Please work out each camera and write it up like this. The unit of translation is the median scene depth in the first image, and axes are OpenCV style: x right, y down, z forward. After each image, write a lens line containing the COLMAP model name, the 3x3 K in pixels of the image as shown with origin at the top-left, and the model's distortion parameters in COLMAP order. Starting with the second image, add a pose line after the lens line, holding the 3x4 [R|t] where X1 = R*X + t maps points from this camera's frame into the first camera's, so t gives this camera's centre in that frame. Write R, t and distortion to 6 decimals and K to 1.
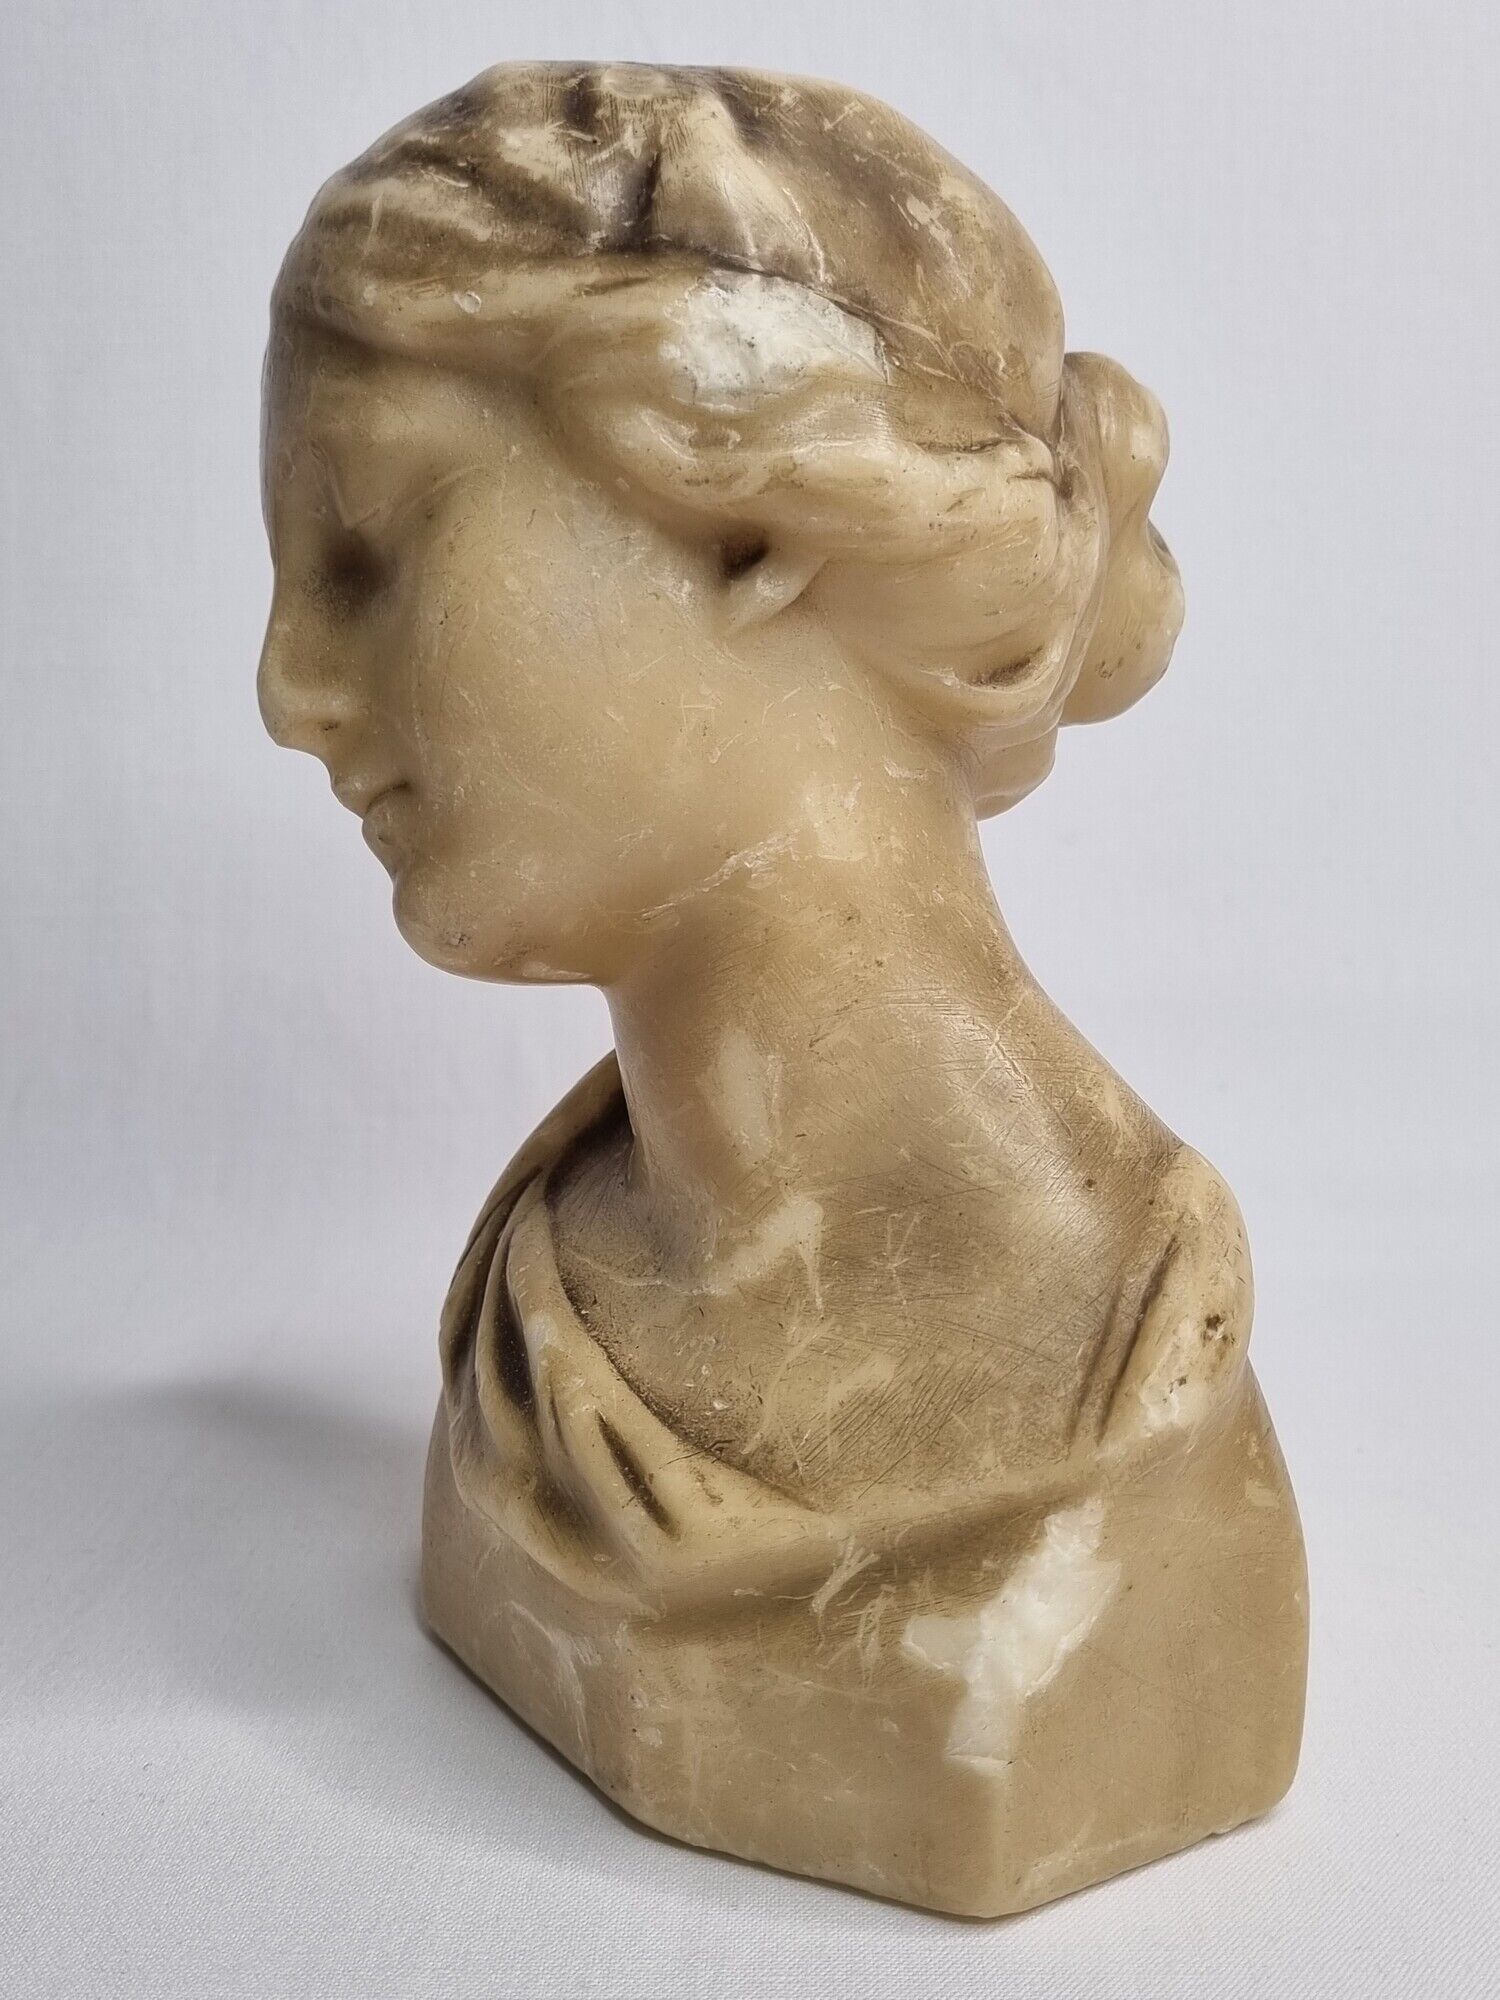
lens RADIAL K [[2315.7, 0, 755.7], [0, 2315.7, 1018.0], [0, 0, 1]] dist [0.015991, 0.000000]
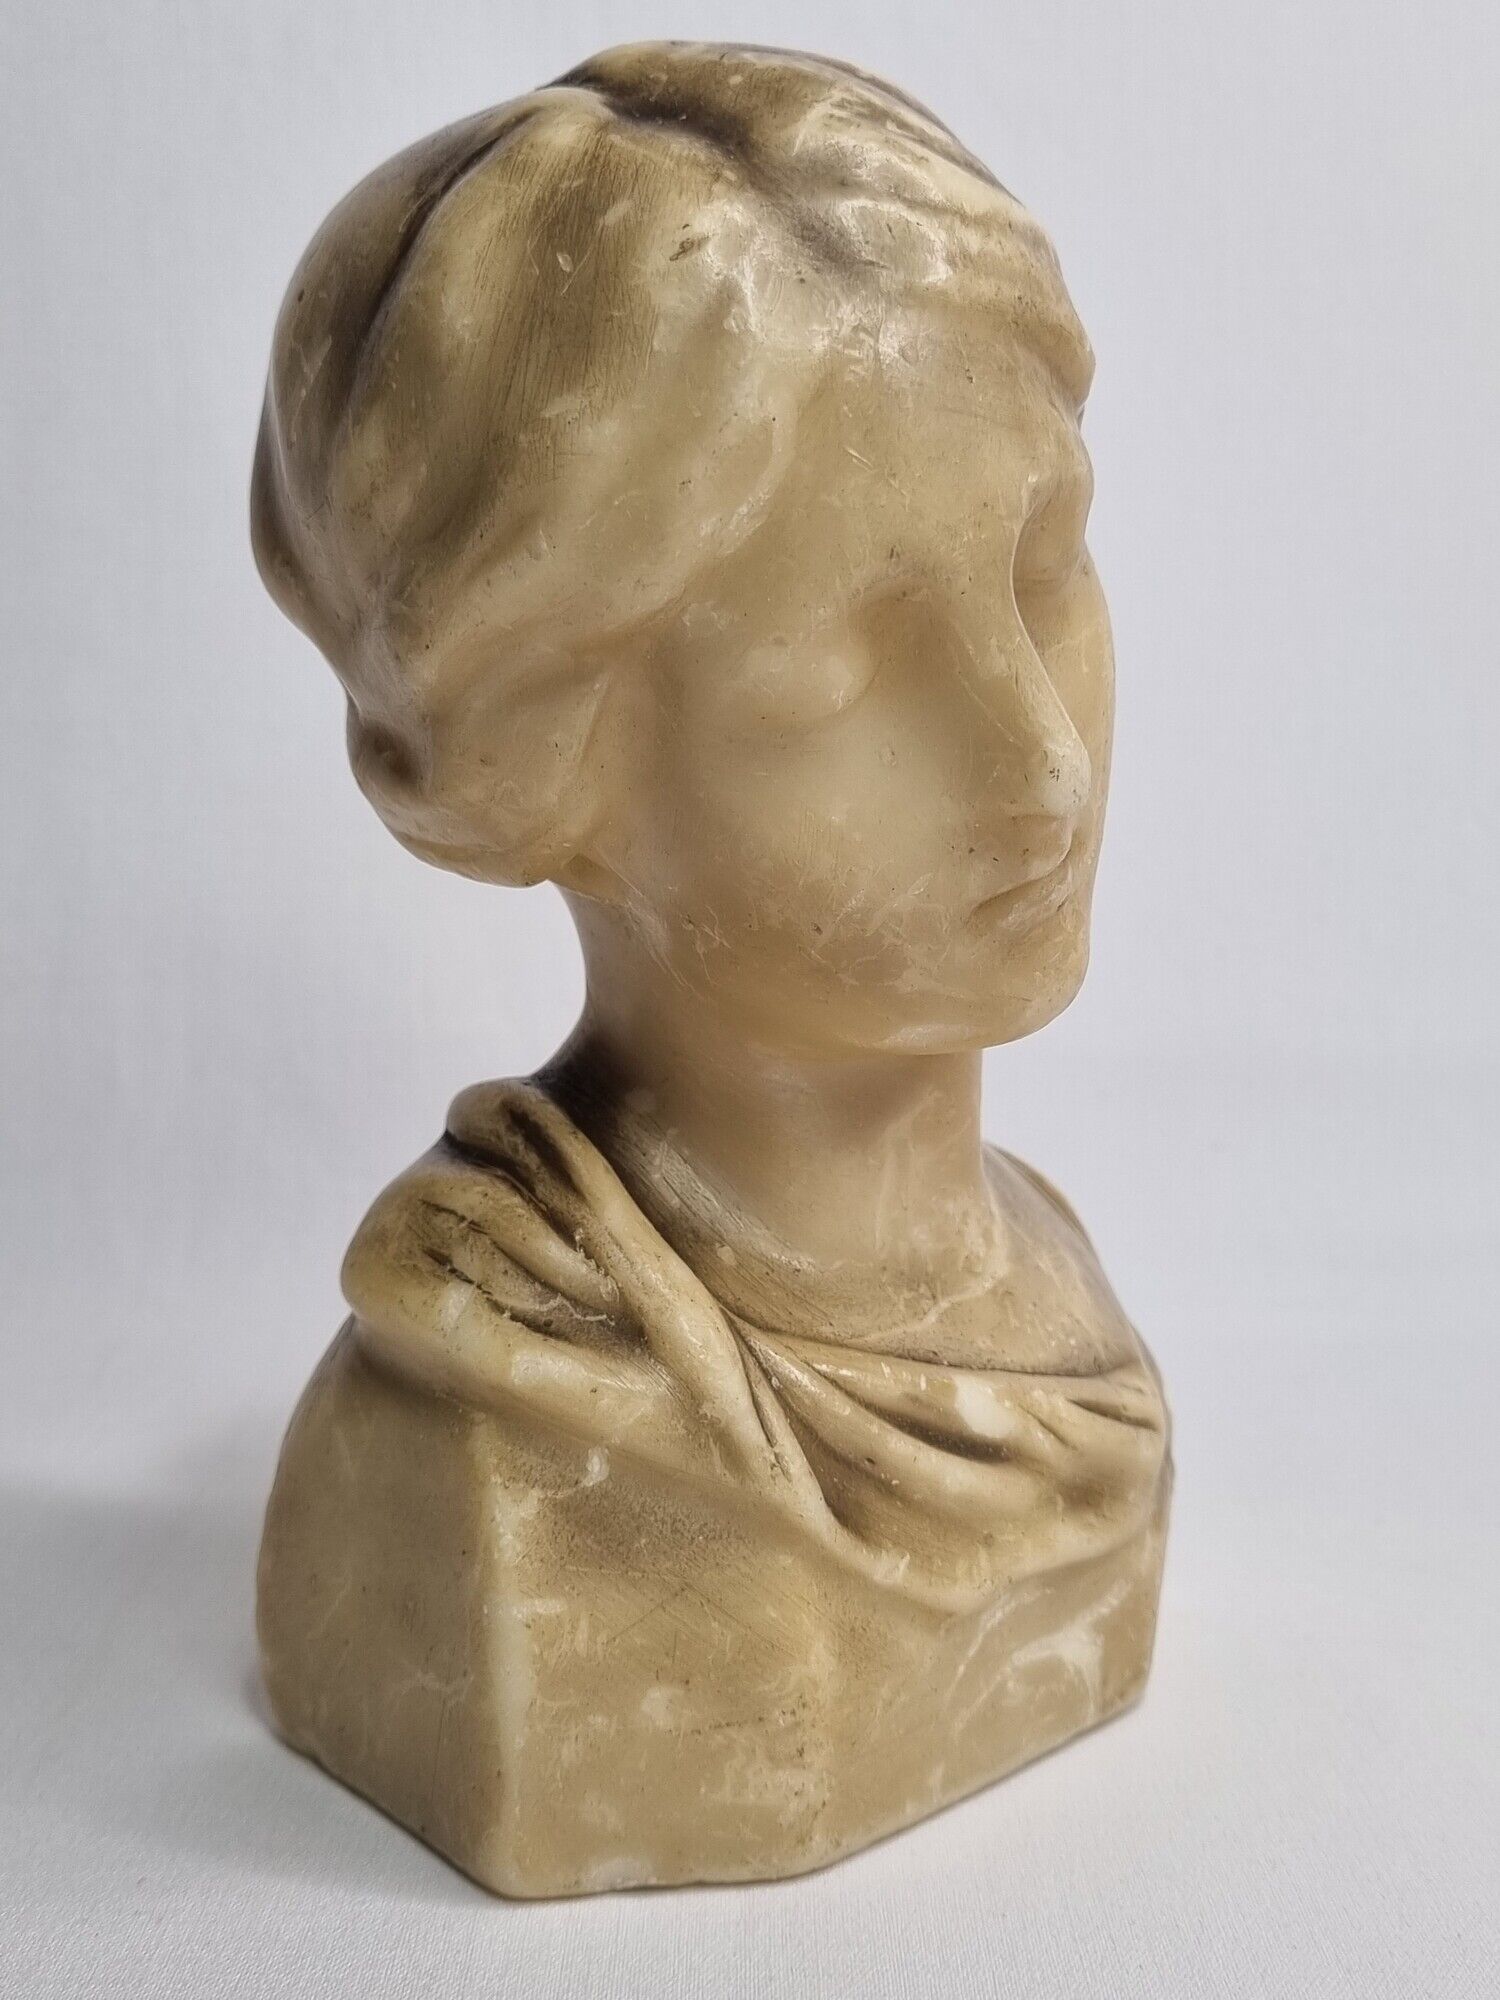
lens RADIAL K [[2315.7, 0, 760.8], [0, 2315.7, 1008.2], [0, 0, 1]] dist [0.015991, 0.000000]
pose [[-0.256909, -0.135632, 0.956871, -1.099777], [0.151737, 0.972162, 0.178539, -0.236674], [-0.954449, 0.191061, -0.229177, 1.416316]]
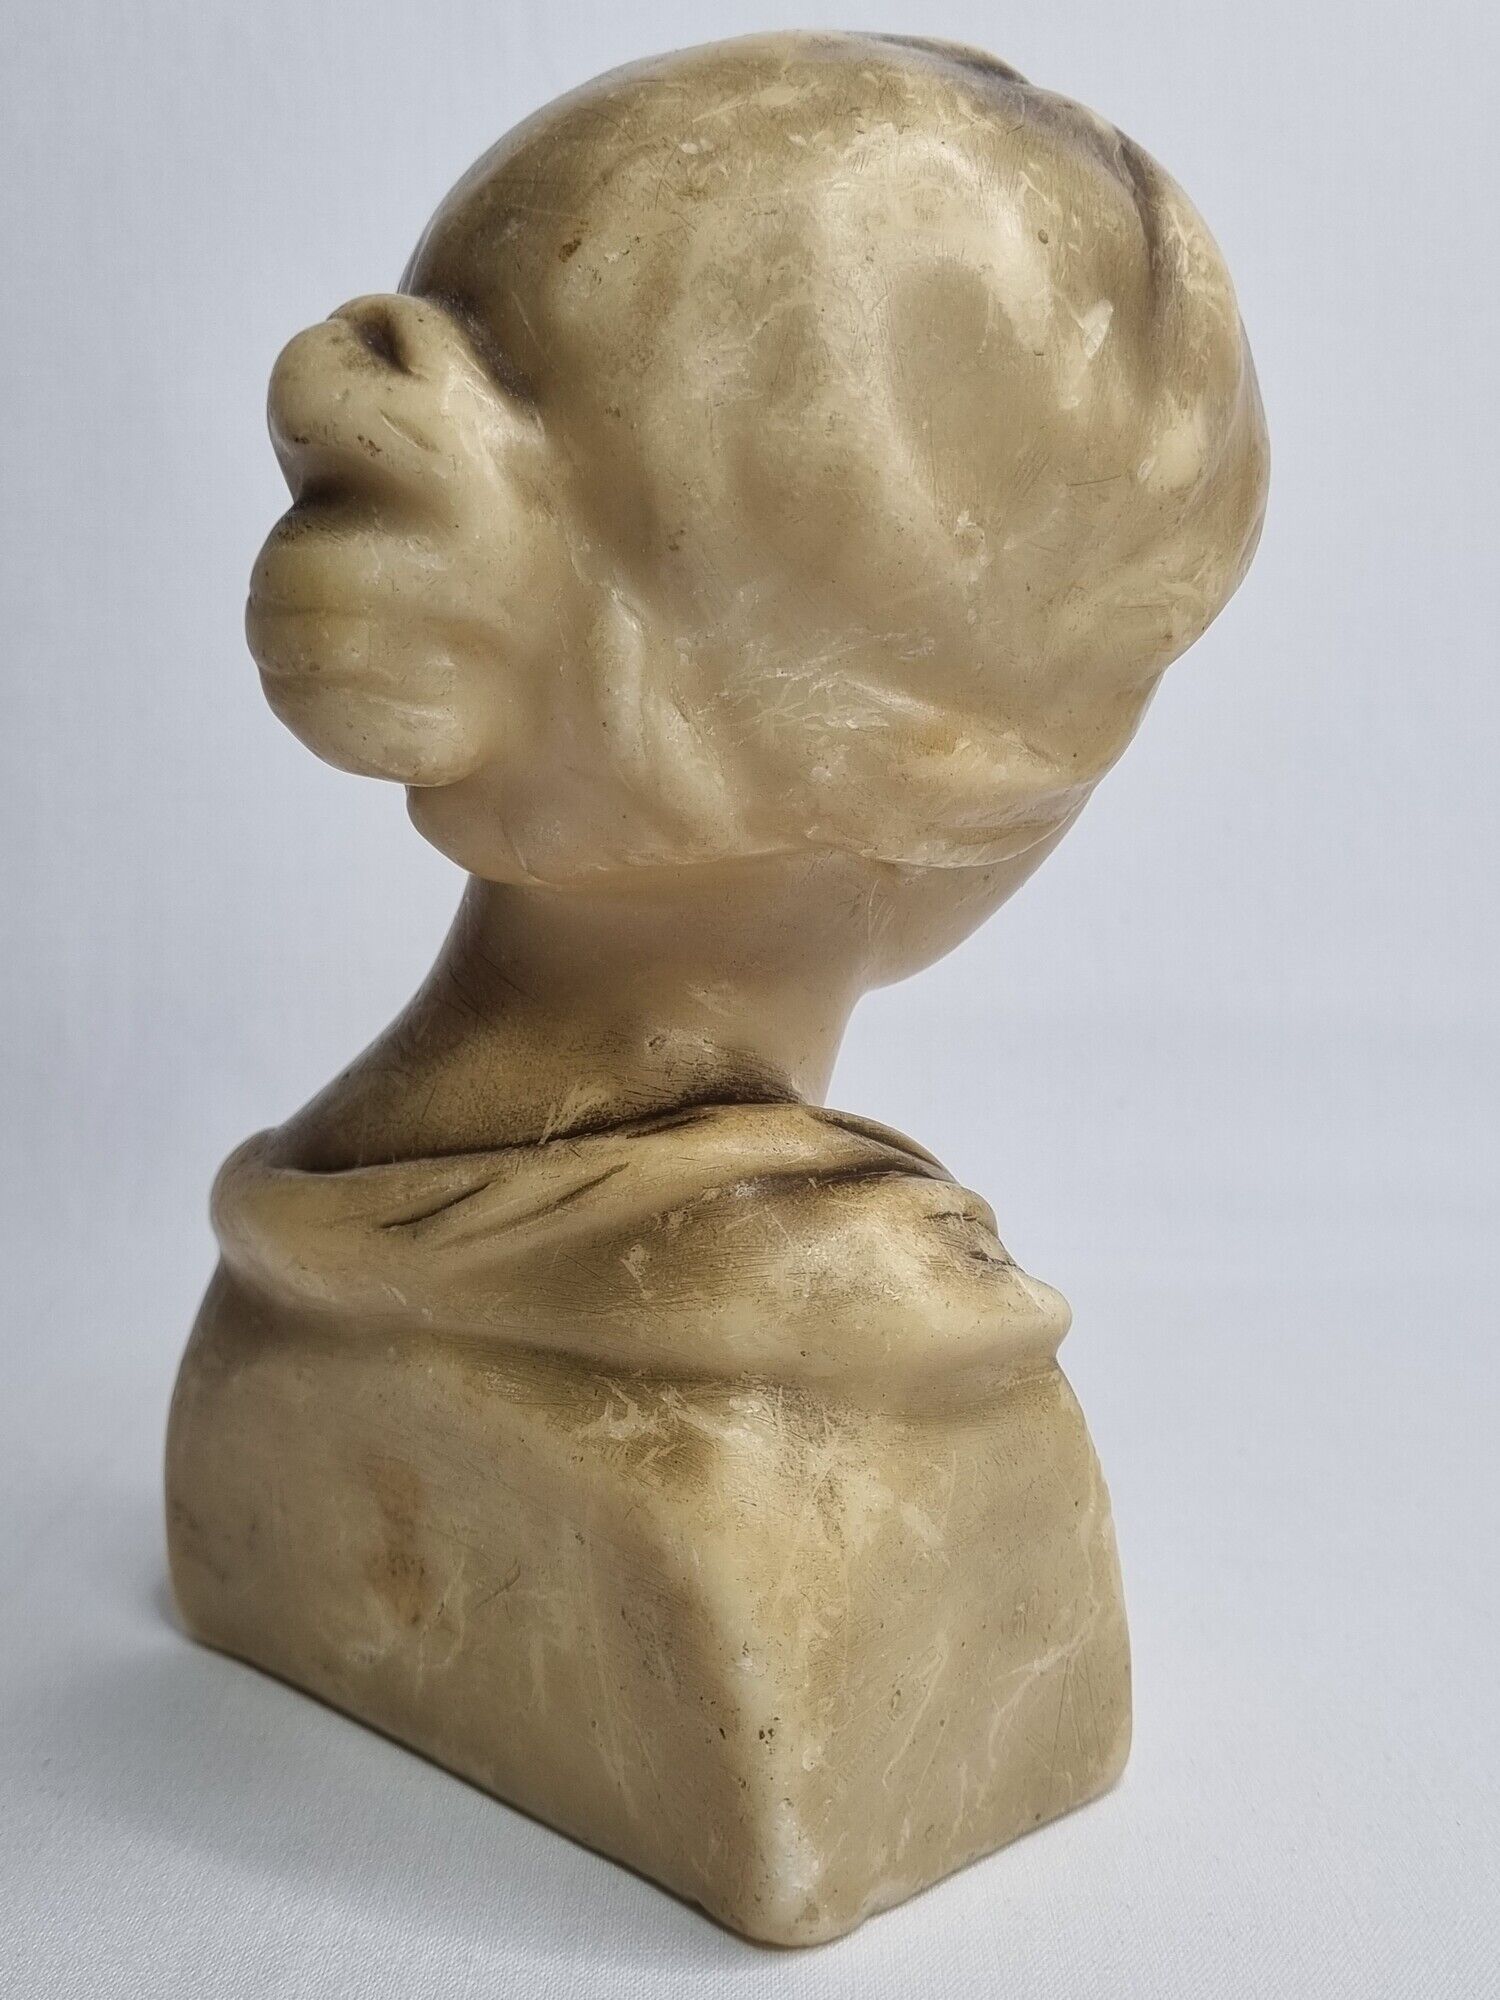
lens RADIAL K [[2315.7, 0, 753.9], [0, 2315.7, 1018.2], [0, 0, 1]] dist [0.015991, 0.000000]
pose [[-0.940000, 0.044067, -0.338316, 0.360105], [-0.061798, 0.953228, 0.295866, -0.354864], [0.335530, 0.299022, -0.893312, 2.179109]]
